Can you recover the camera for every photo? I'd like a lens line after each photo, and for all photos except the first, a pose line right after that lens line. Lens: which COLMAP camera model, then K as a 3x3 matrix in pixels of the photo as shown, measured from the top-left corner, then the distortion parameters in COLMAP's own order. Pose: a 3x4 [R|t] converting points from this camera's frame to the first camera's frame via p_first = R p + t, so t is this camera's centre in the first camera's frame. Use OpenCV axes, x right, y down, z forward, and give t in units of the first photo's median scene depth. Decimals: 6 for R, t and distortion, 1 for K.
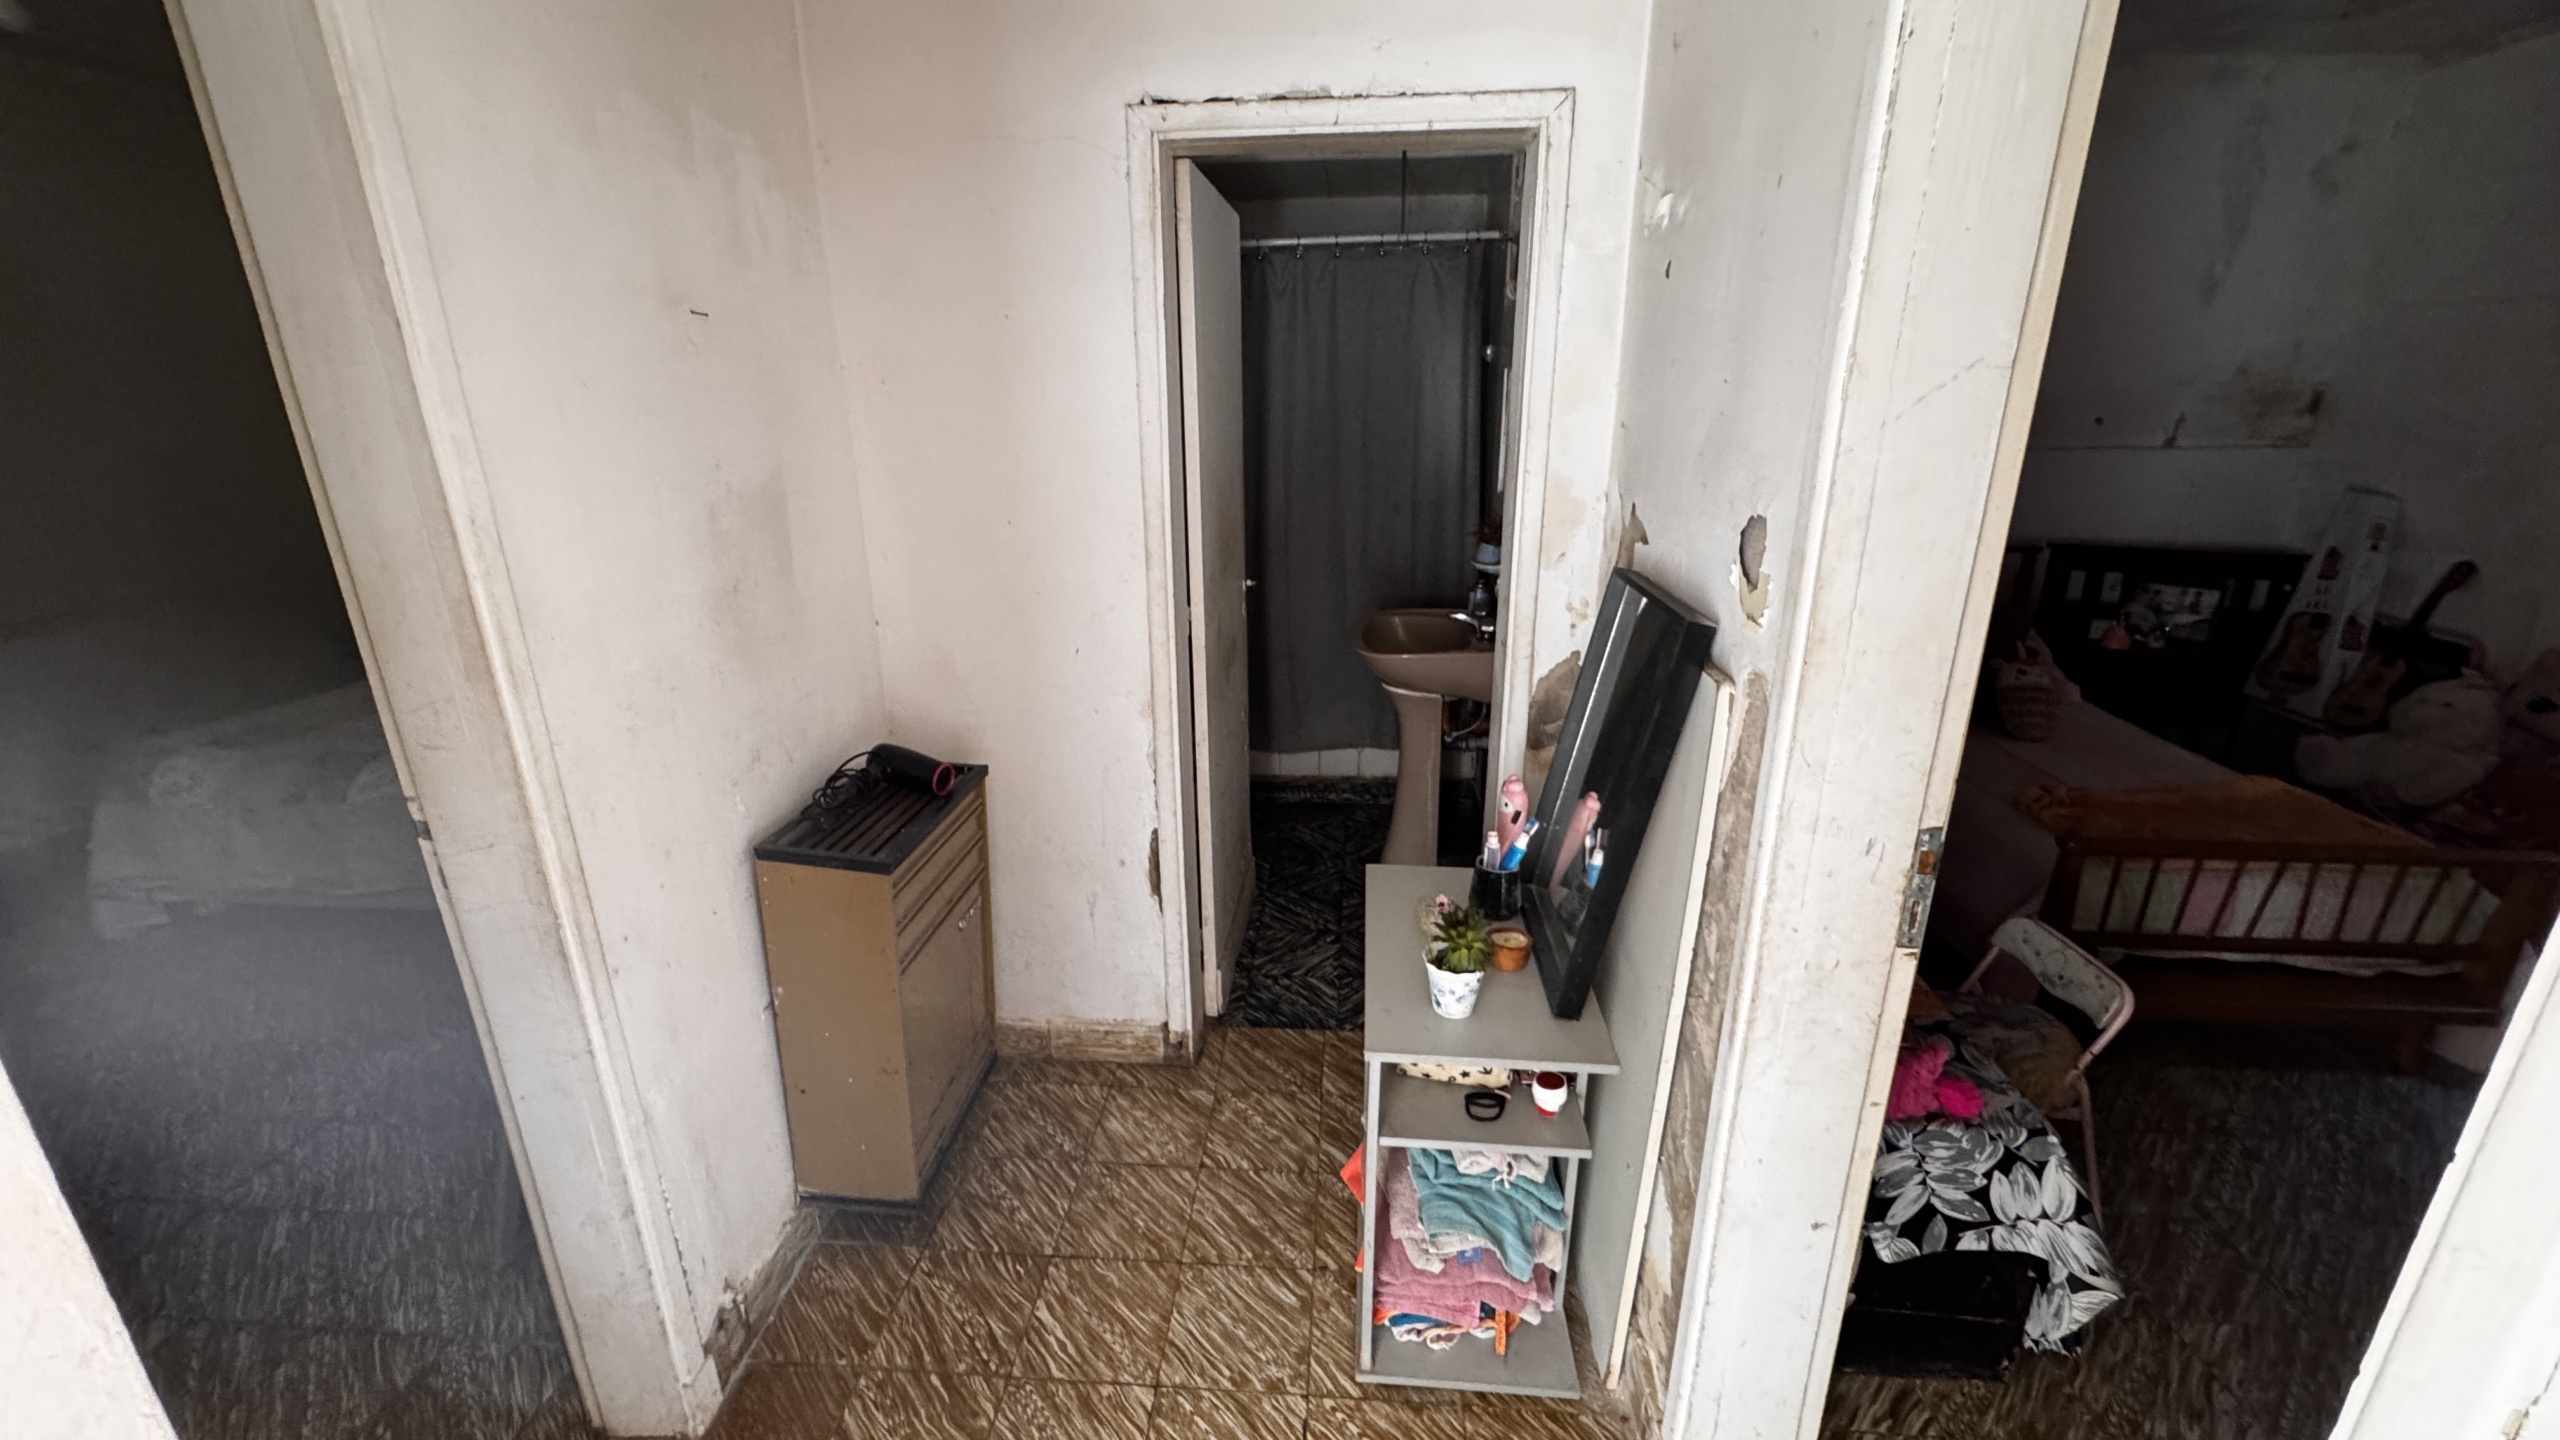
lens RADIAL K [[1009.1, 0, 1282.5], [0, 1009.1, 710.8], [0, 0, 1]] dist [-0.001543, -0.000235]
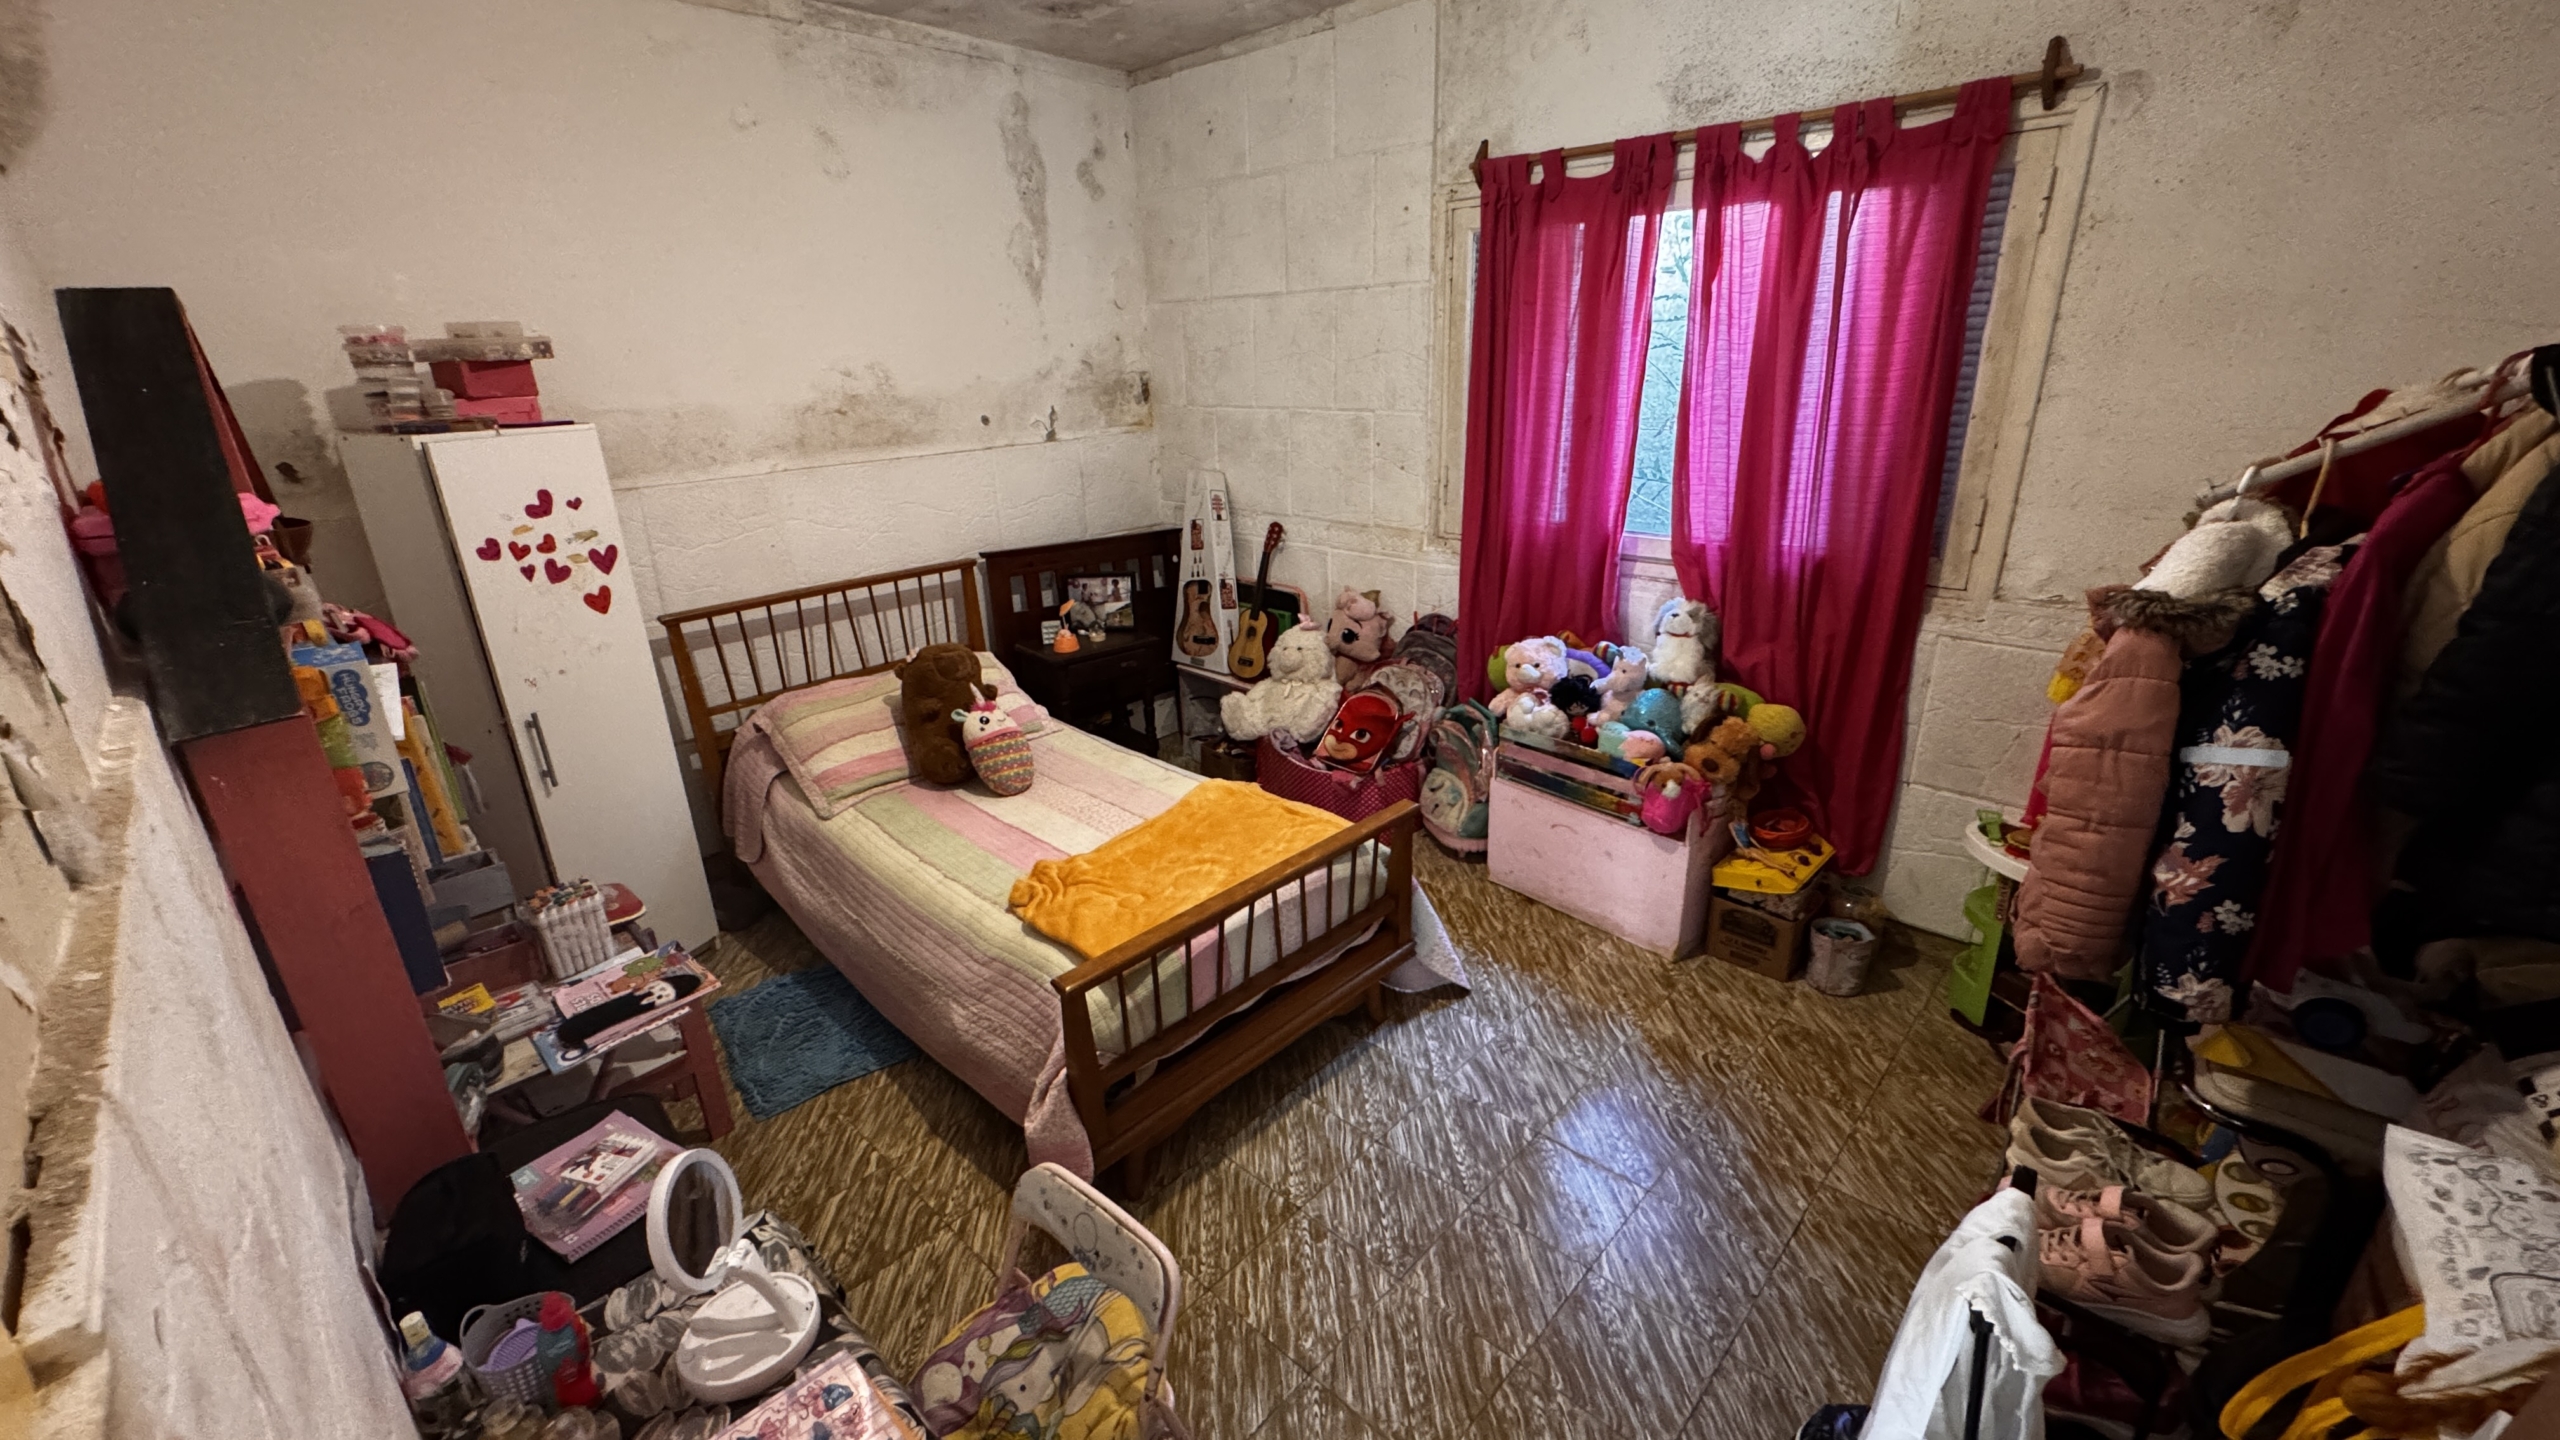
lens RADIAL K [[1009.1, 0, 1282.5], [0, 1009.1, 710.8], [0, 0, 1]] dist [-0.001543, -0.000235]
pose [[0.624999, -0.276389, 0.730058, 0.240433], [0.269050, 0.954188, 0.130909, -0.083655], [-0.732795, 0.114604, 0.670729, 0.210820]]
